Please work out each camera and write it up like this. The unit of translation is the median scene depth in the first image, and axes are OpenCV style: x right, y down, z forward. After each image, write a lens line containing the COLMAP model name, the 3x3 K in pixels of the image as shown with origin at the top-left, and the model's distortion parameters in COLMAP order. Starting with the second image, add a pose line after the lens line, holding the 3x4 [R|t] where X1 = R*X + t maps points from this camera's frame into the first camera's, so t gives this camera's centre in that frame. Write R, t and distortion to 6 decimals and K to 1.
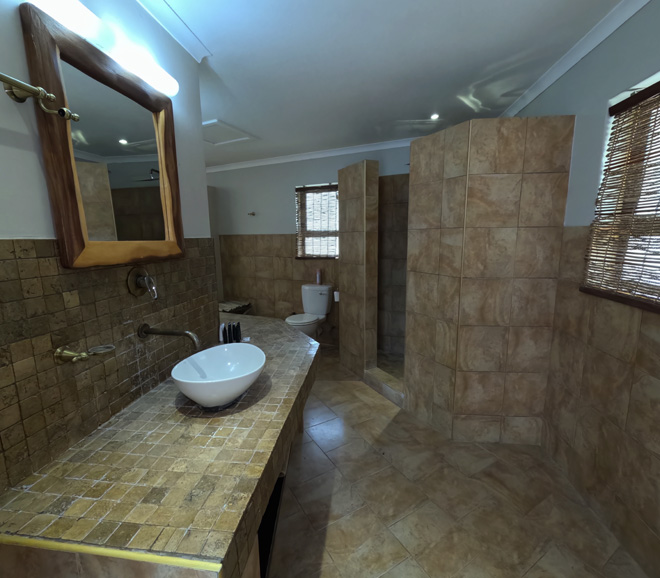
lens RADIAL K [[317.5, 0, 330.0], [0, 317.5, 289.7], [0, 0, 1]] dist [-0.001875, 0.001415]
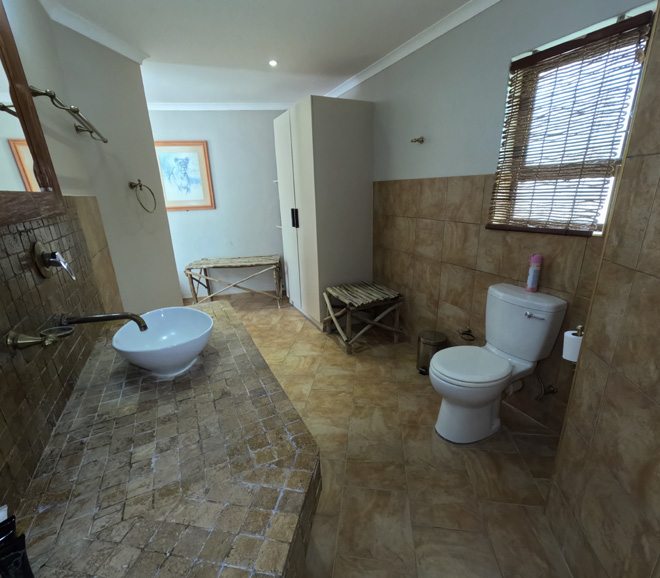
lens RADIAL K [[317.5, 0, 330.6], [0, 317.5, 290.9], [0, 0, 1]] dist [-0.001875, 0.001415]
pose [[0.788175, 0.173635, -0.590450, 0.006106], [-0.079680, 0.980092, 0.181855, -0.073063], [0.610272, -0.096286, 0.786319, 0.468524]]
